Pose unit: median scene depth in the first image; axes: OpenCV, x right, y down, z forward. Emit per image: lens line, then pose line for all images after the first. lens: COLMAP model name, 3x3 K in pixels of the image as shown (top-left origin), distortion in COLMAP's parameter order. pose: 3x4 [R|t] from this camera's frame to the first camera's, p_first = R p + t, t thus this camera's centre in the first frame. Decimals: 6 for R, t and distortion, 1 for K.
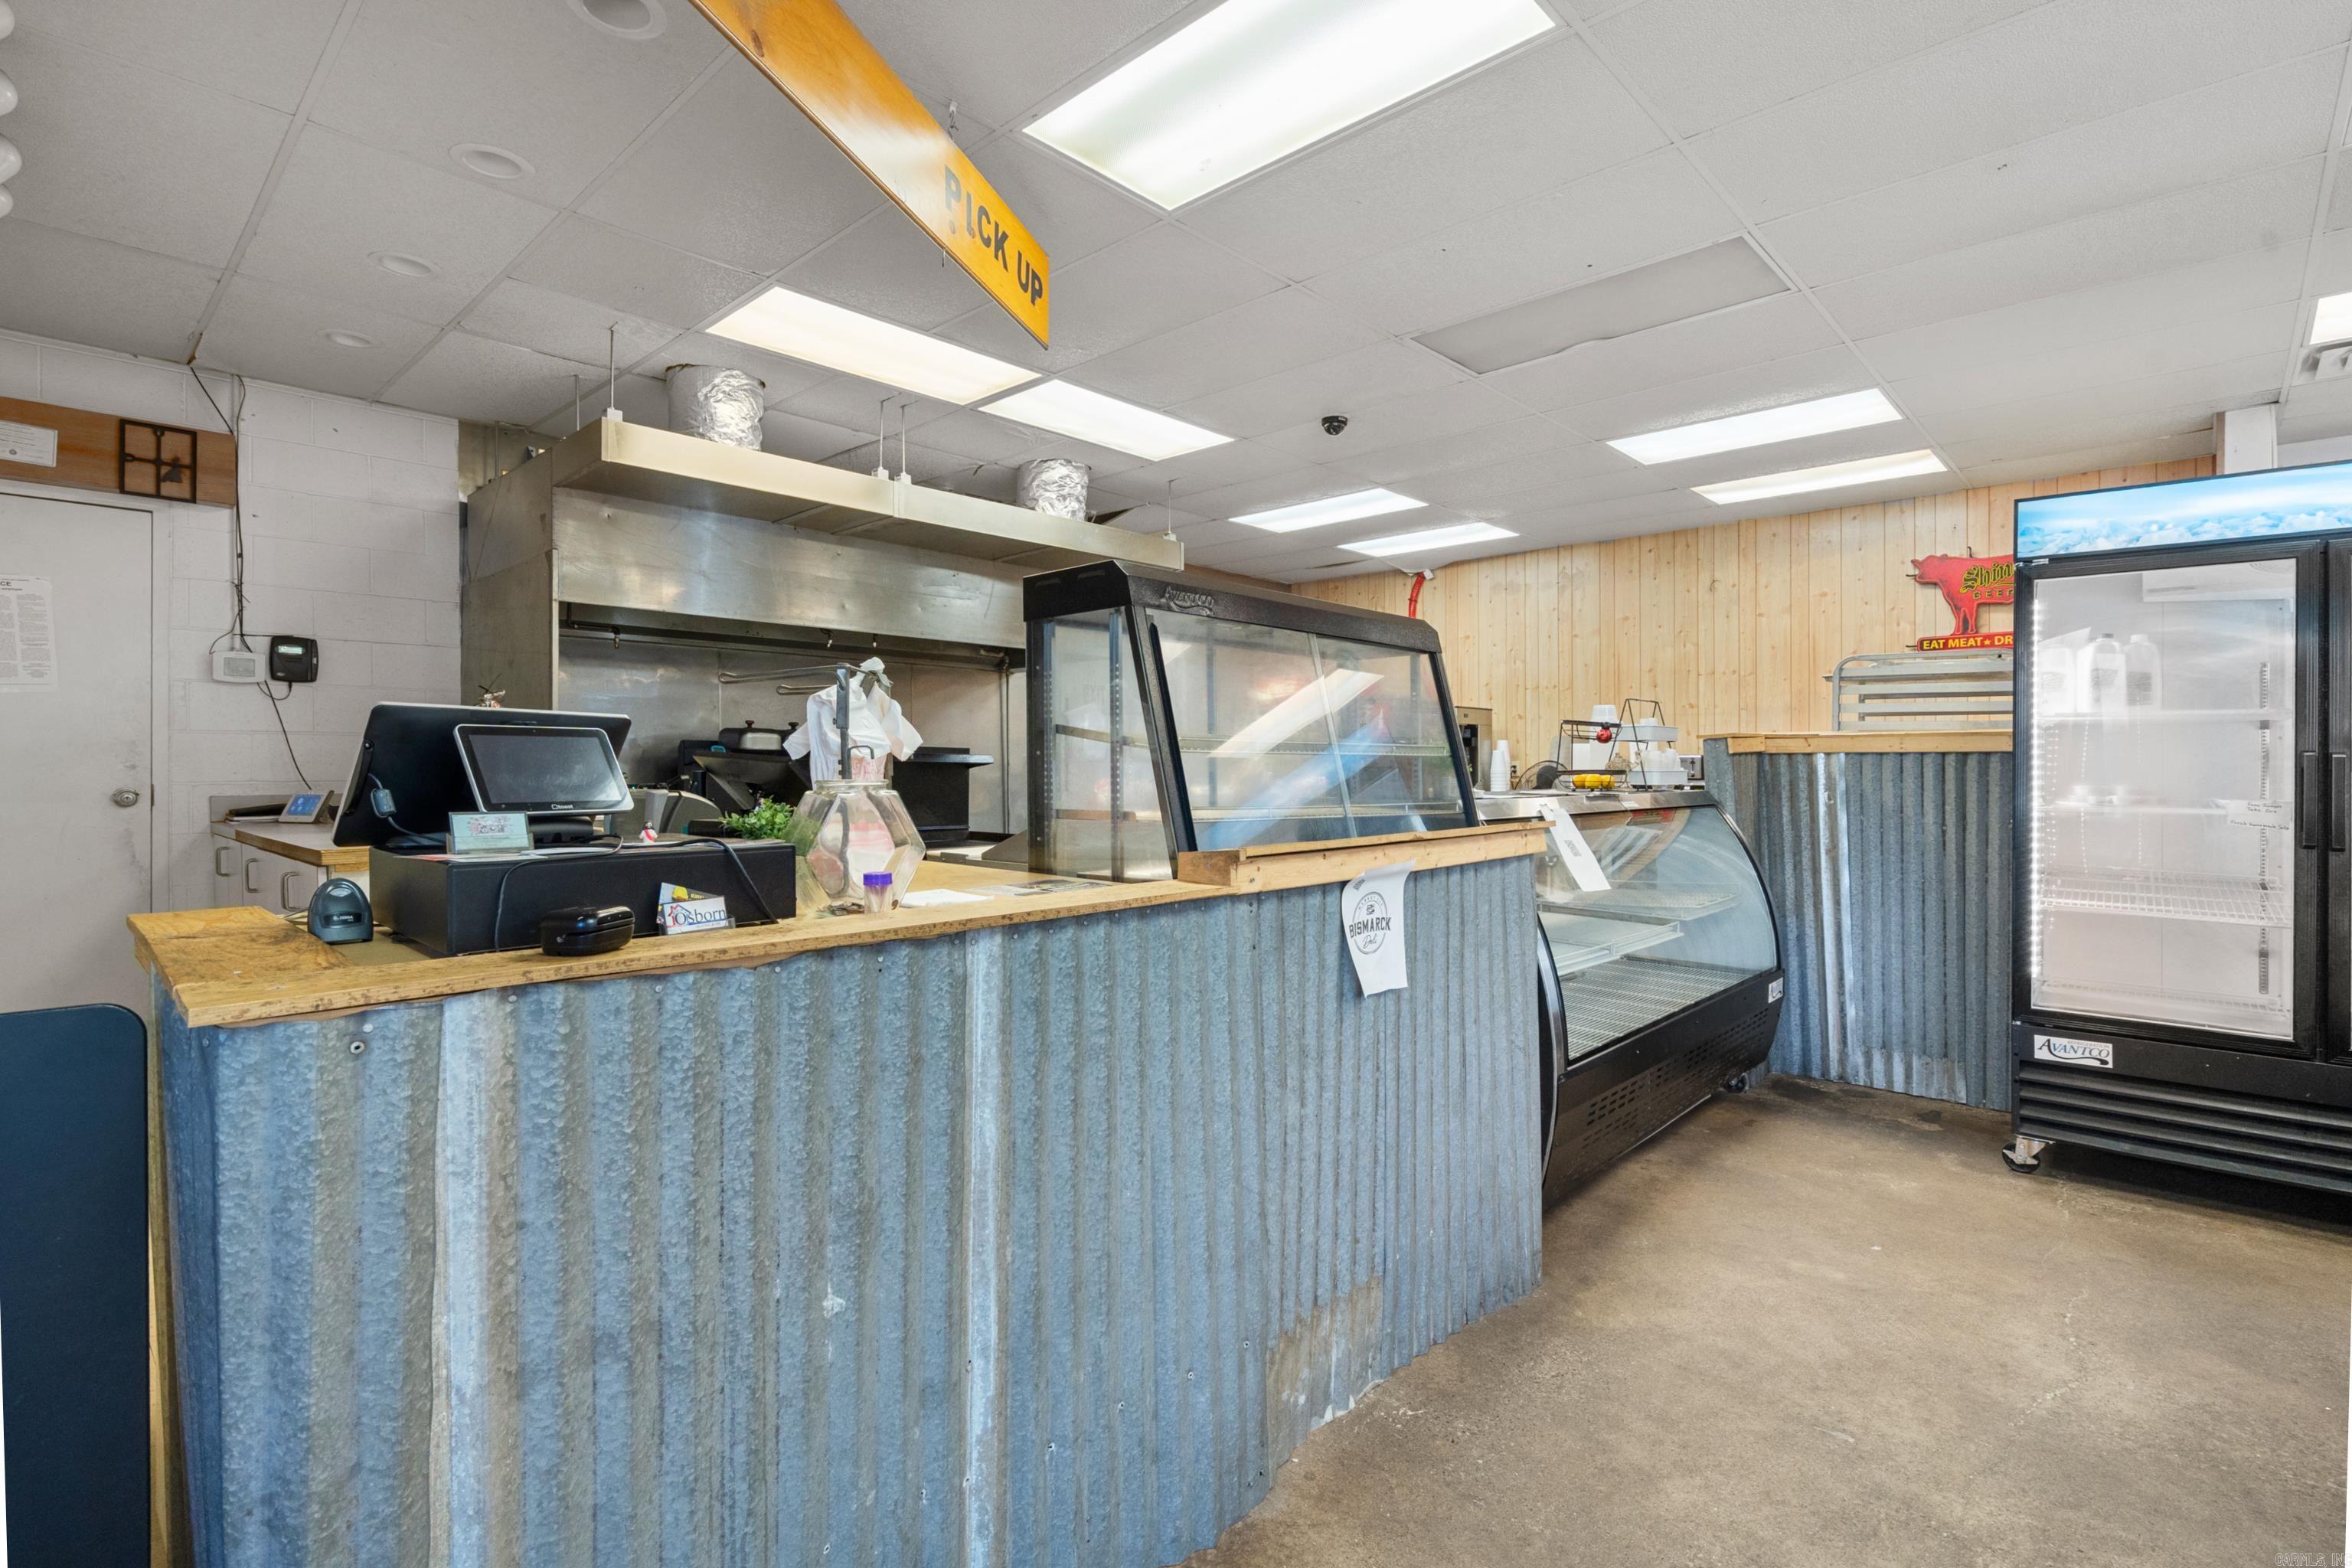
lens RADIAL K [[1070.8, 0, 1183.1], [0, 1070.8, 781.5], [0, 0, 1]] dist [0.000744, 0.000211]
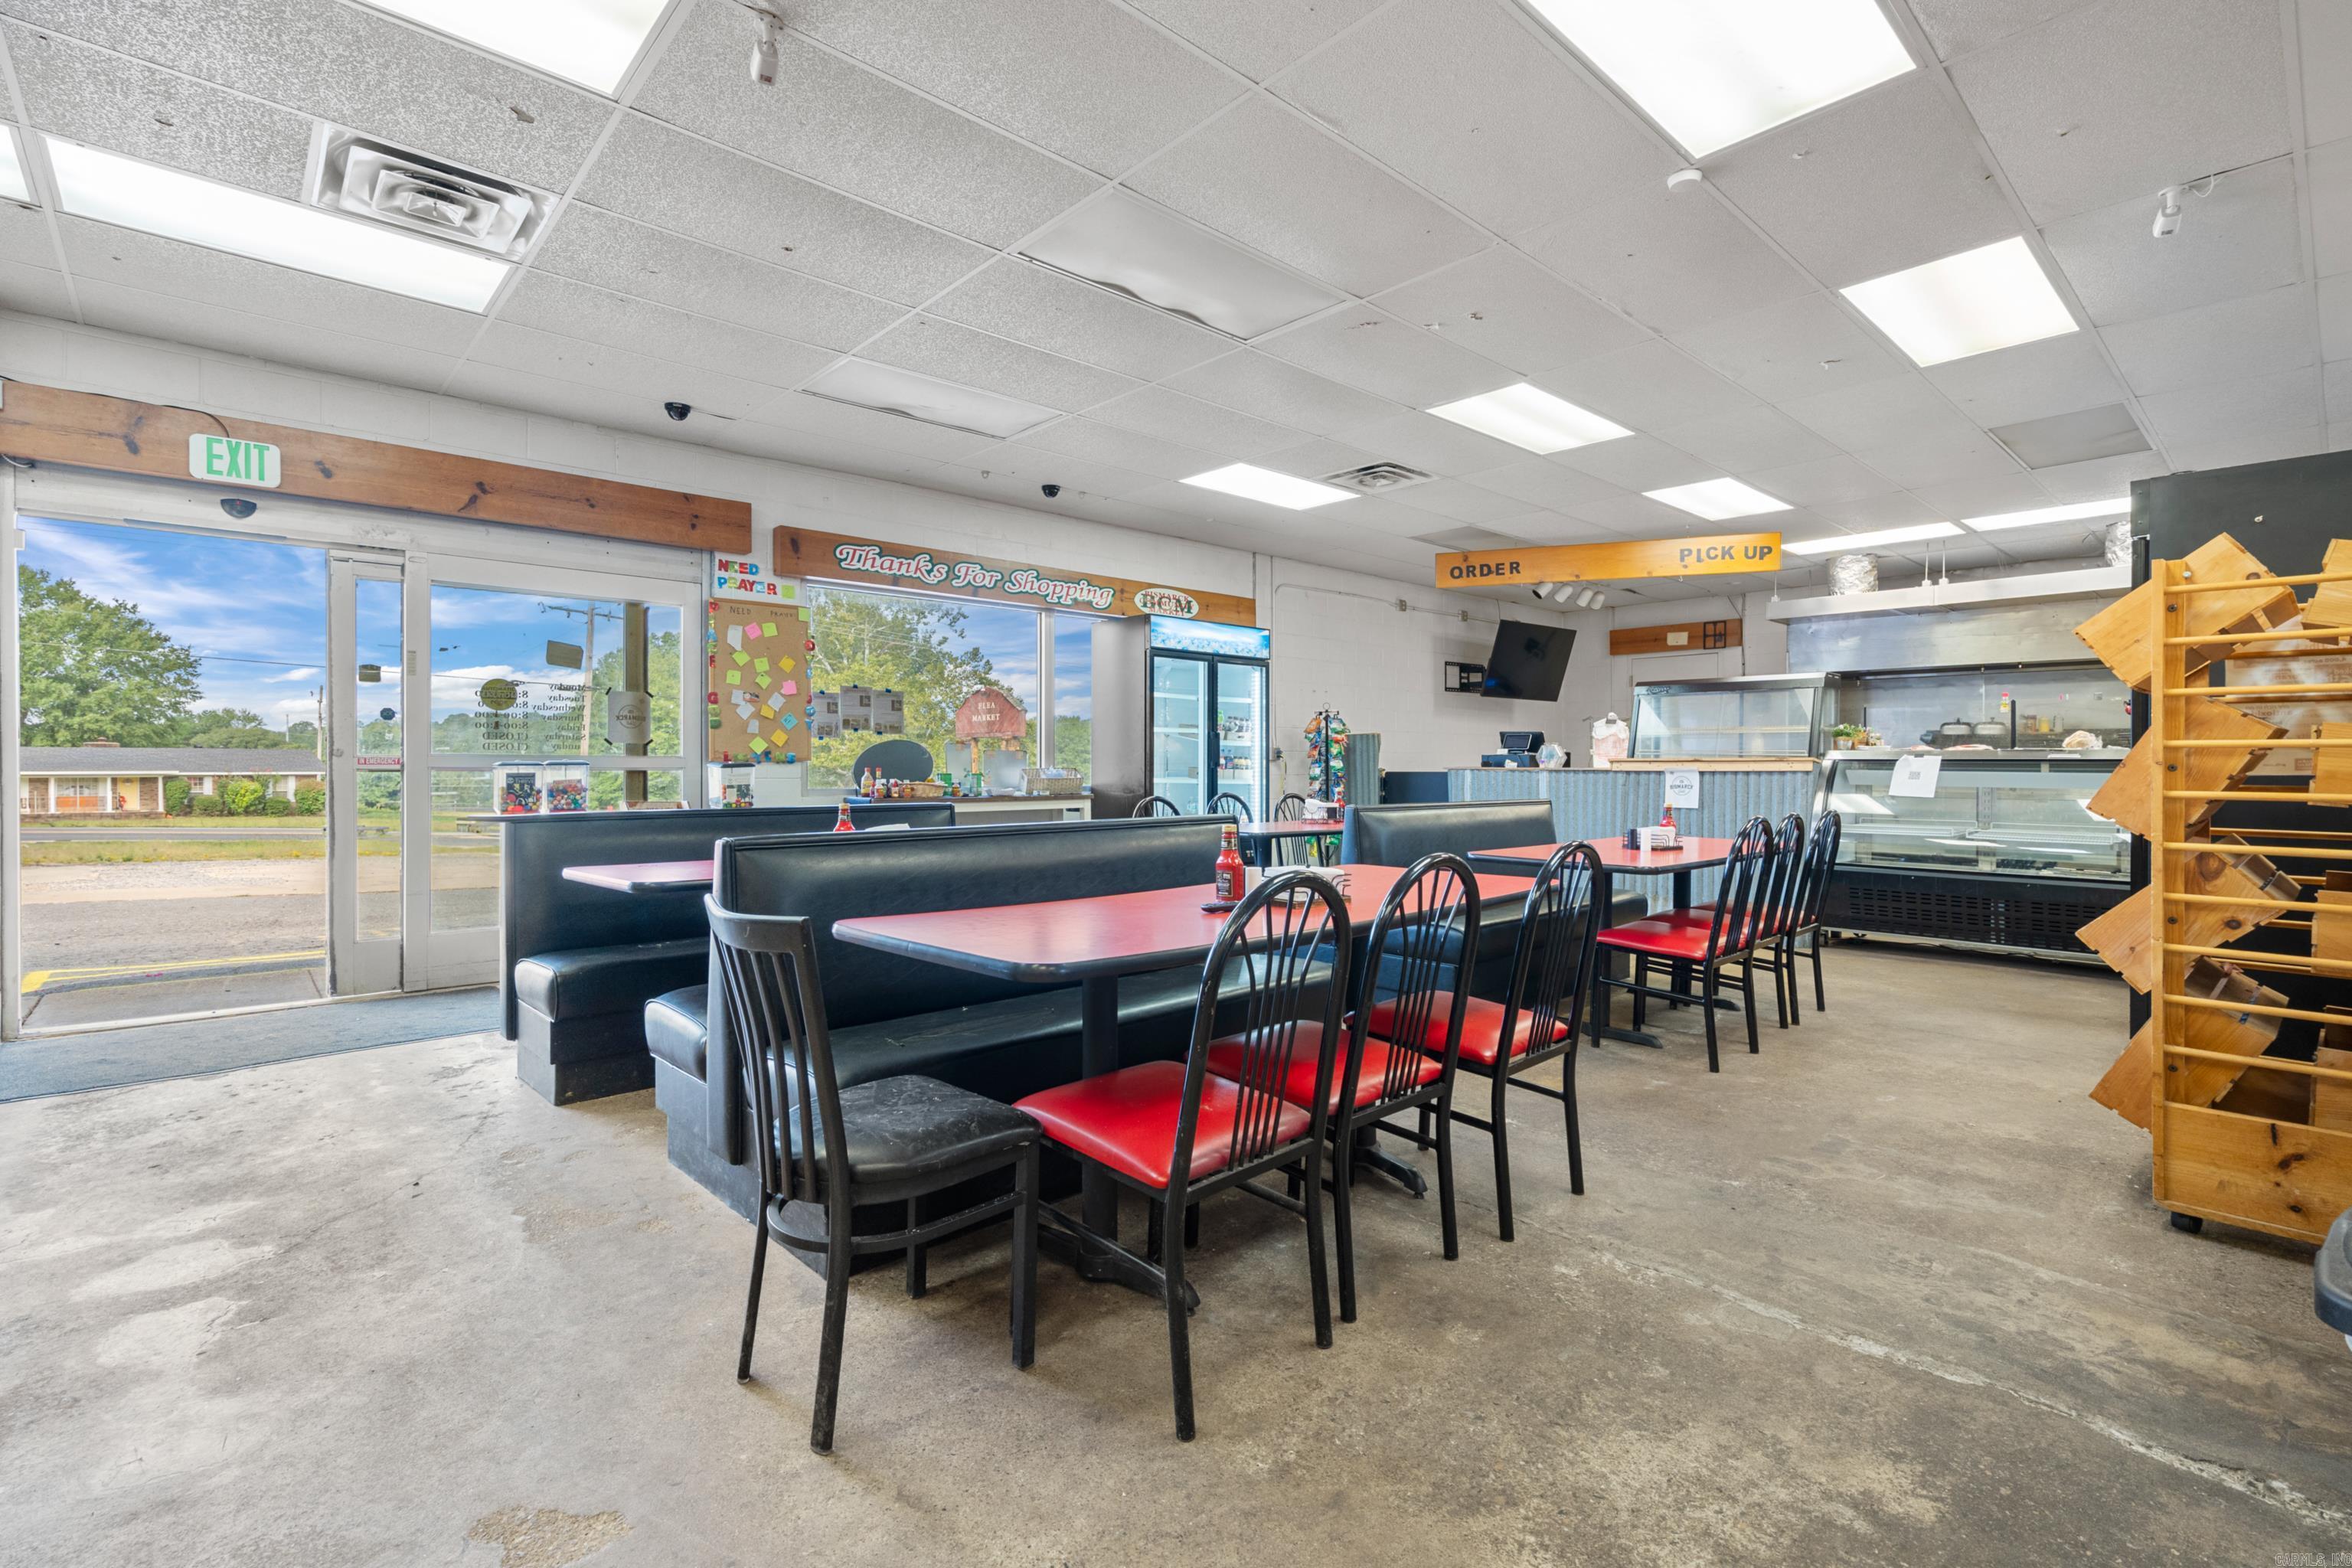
lens RADIAL K [[1070.8, 0, 1178.9], [0, 1070.8, 776.3], [0, 0, 1]] dist [0.000744, 0.000211]
pose [[-0.082181, -0.000296, -0.996617, 2.502437], [-0.000583, 1.000000, -0.000249, 0.075641], [0.996617, 0.000560, -0.082181, -0.152332]]
